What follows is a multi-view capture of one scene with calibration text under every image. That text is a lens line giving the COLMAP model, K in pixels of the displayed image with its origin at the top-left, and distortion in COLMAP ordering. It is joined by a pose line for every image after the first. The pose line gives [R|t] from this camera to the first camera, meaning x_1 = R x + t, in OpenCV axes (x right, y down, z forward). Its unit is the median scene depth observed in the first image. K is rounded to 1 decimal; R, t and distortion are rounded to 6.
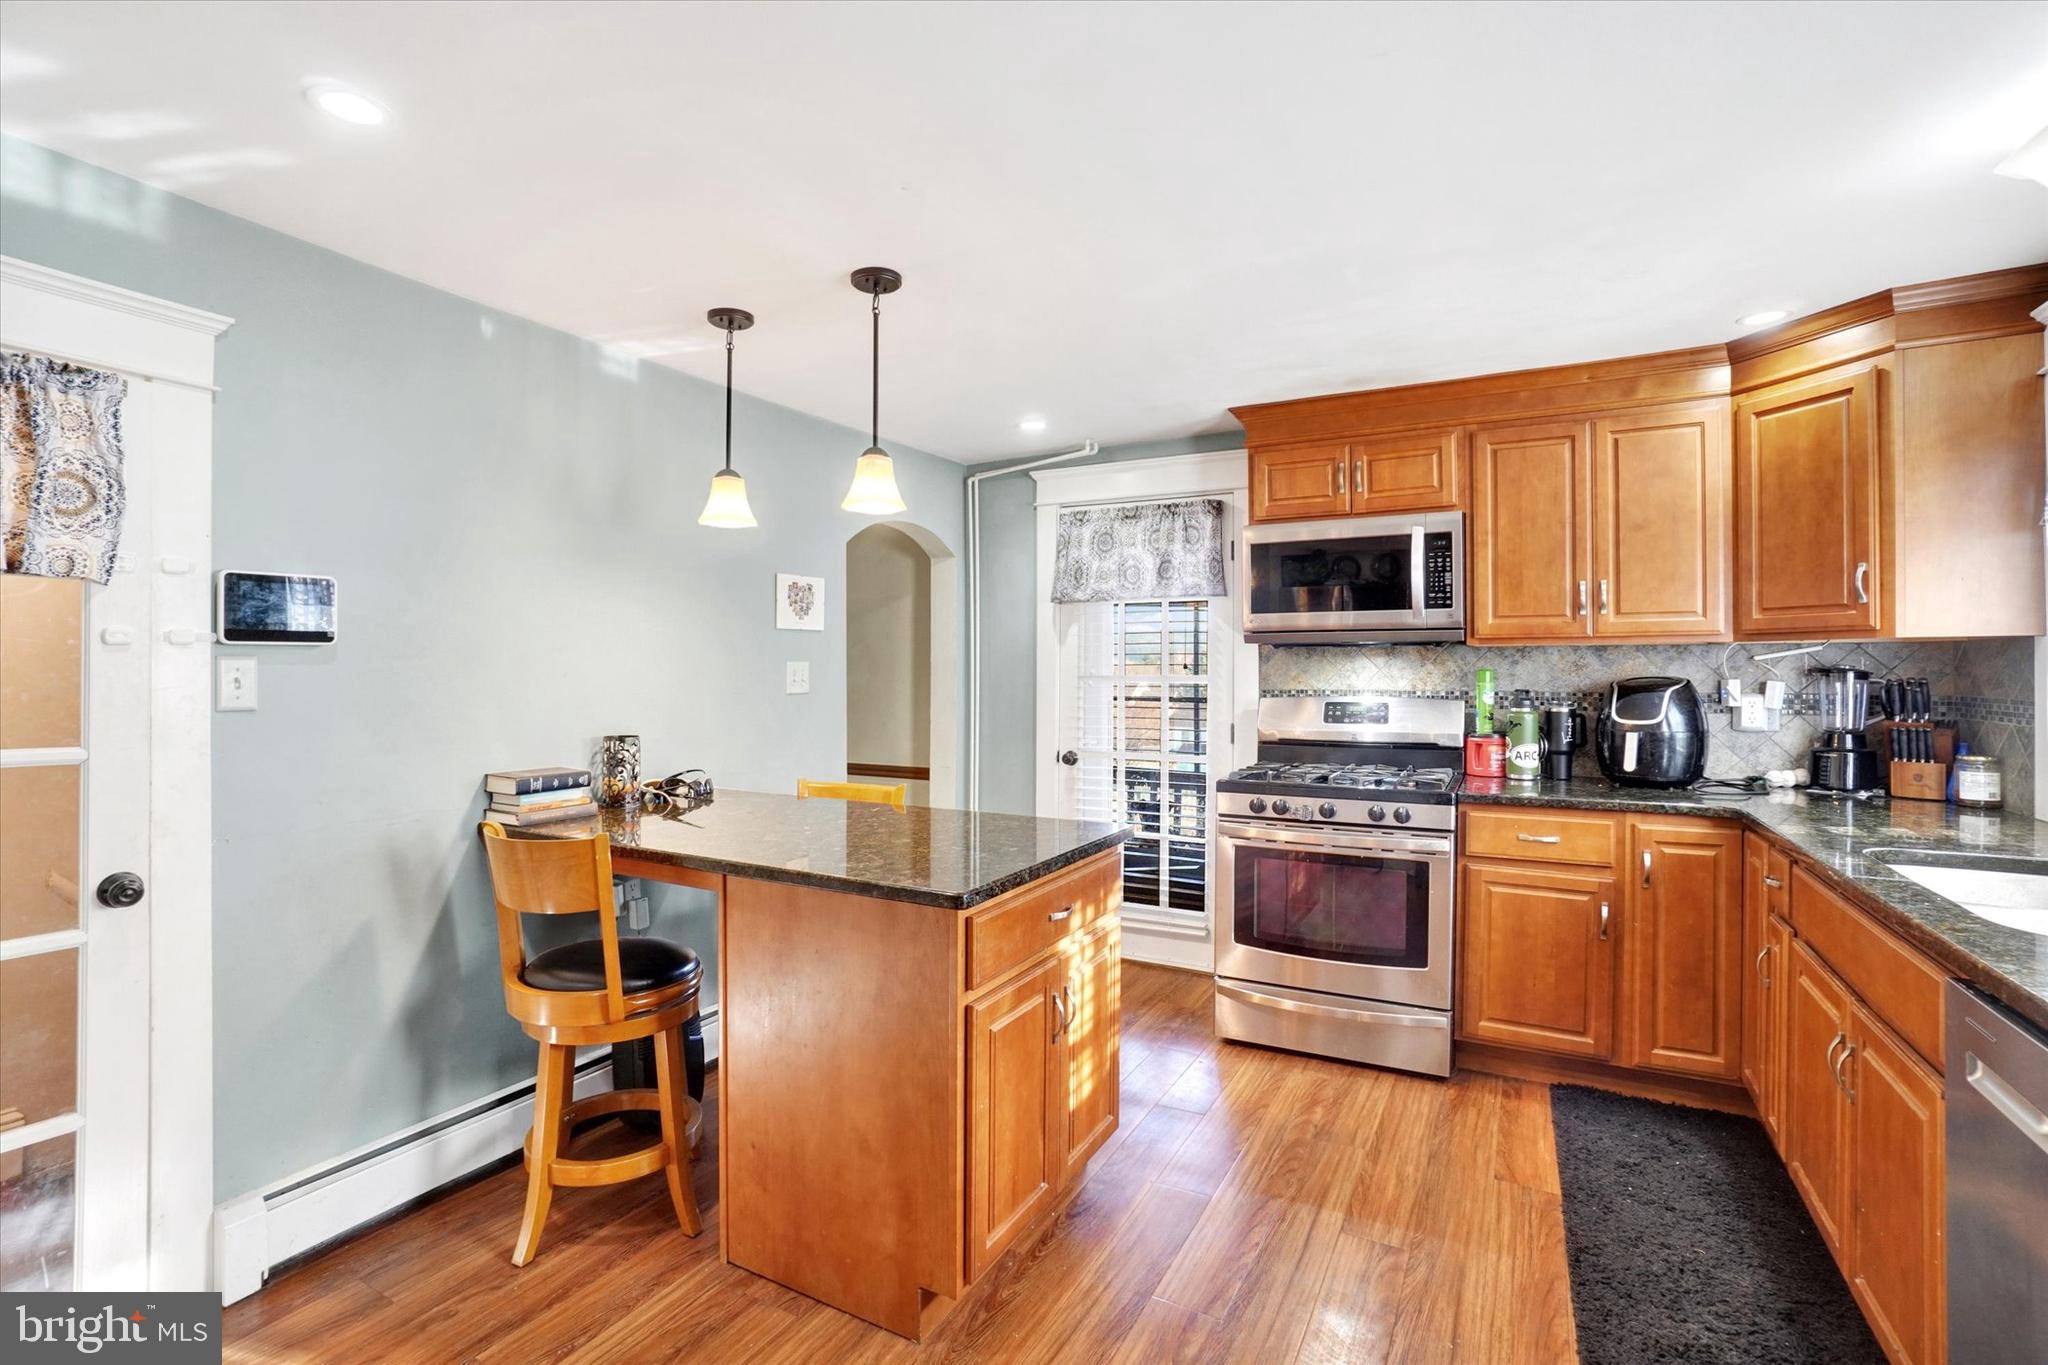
lens RADIAL K [[942.9, 0, 1030.4], [0, 942.9, 673.8], [0, 0, 1]] dist [-0.004829, 0.002059]
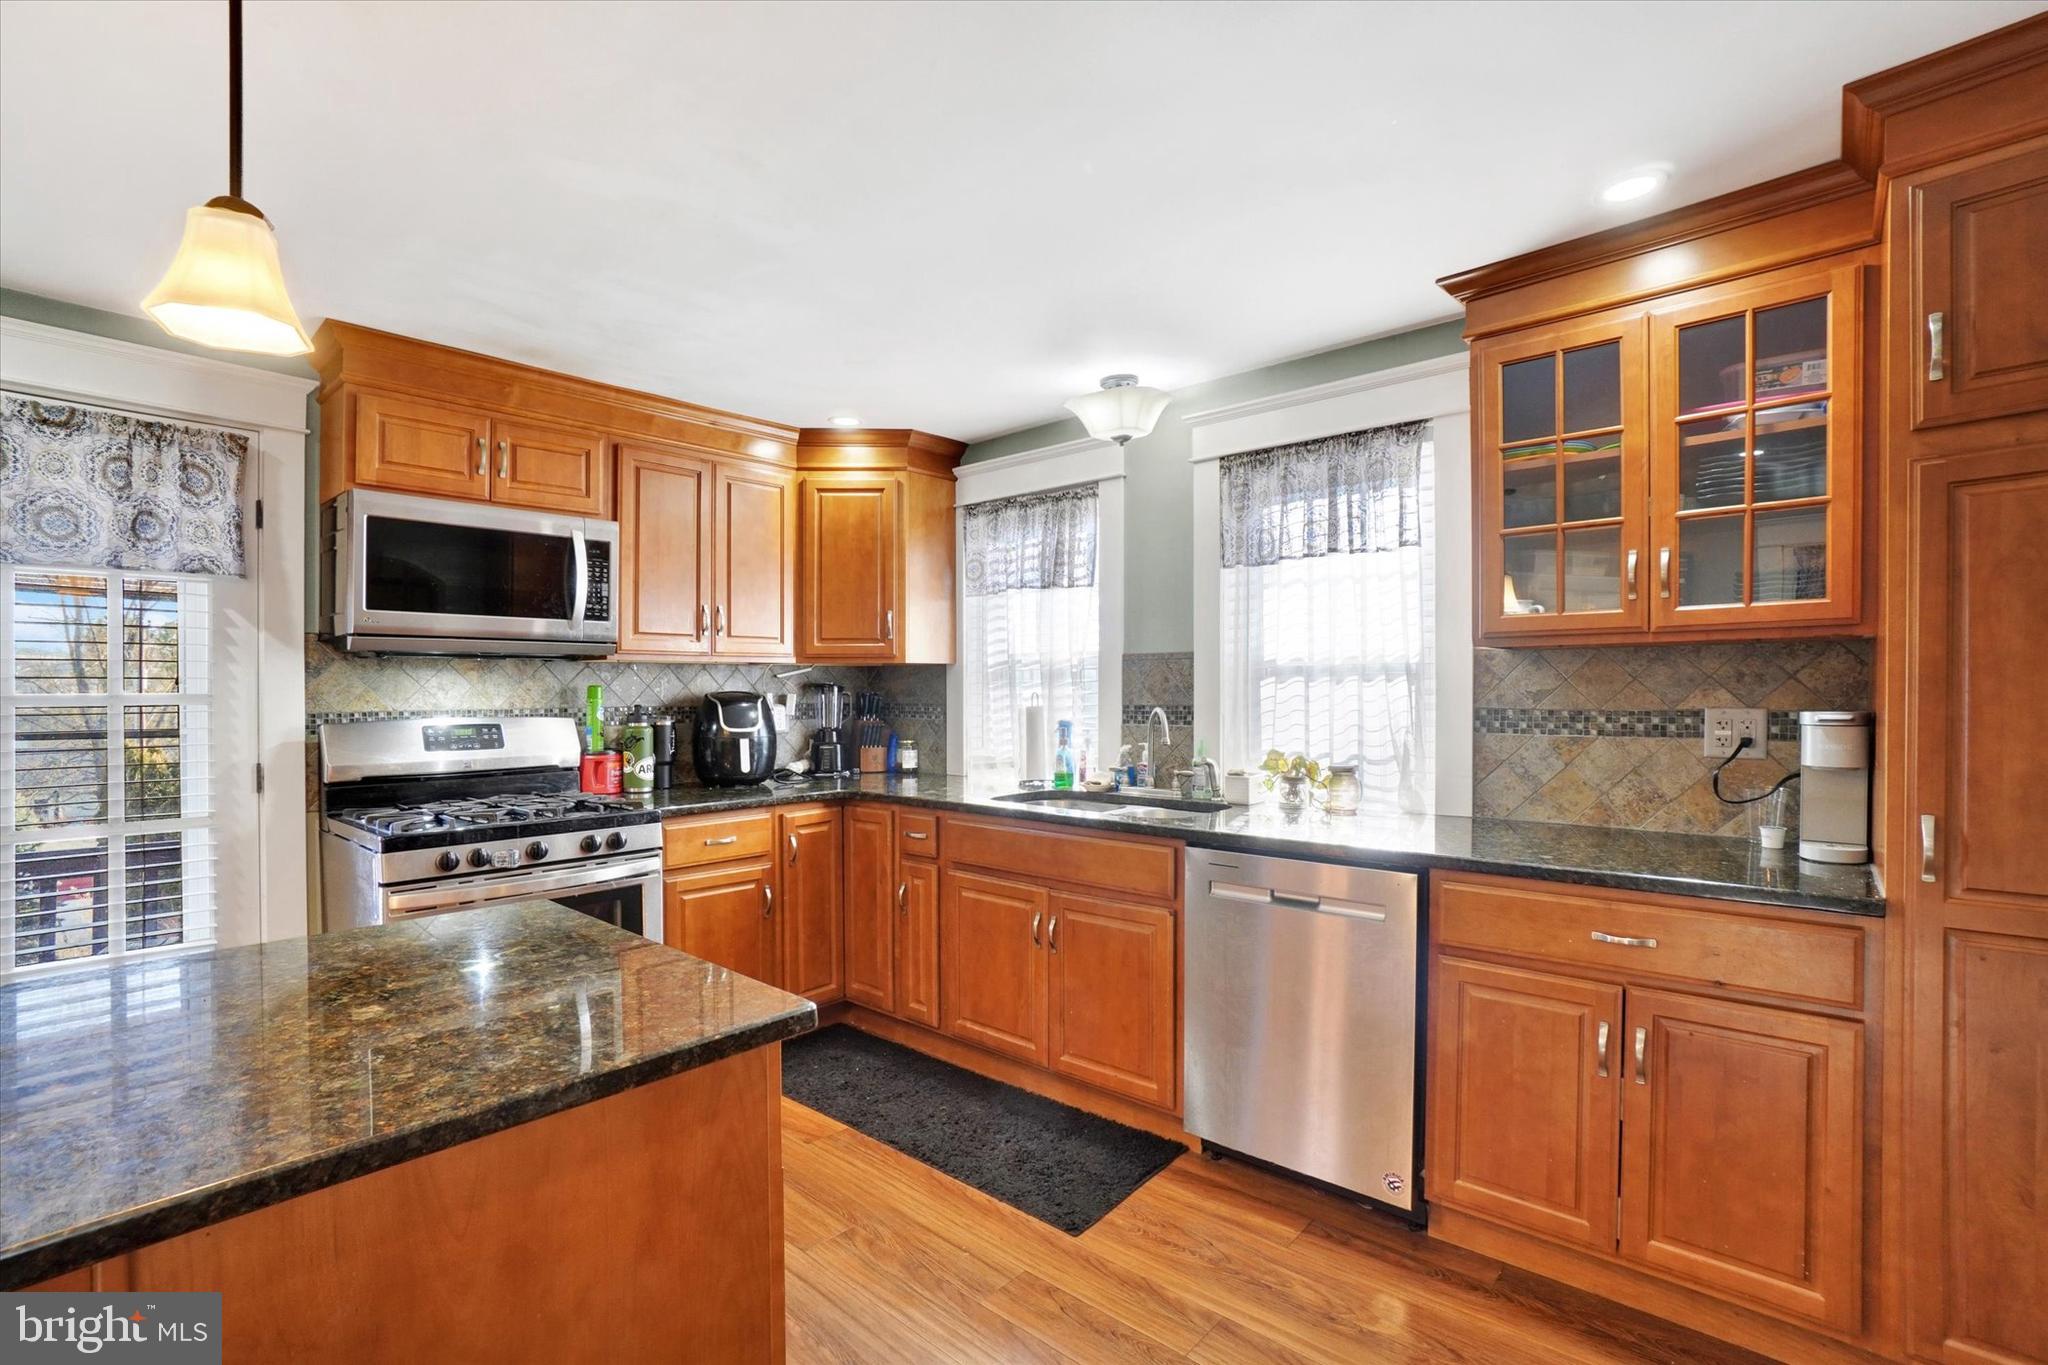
lens RADIAL K [[942.9, 0, 1028.8], [0, 942.9, 689.1], [0, 0, 1]] dist [-0.004829, 0.002059]
pose [[0.260775, -0.004603, 0.965389, -0.388361], [0.006300, 0.999975, 0.003066, -0.000682], [-0.965379, 0.005283, 0.260798, 0.348532]]
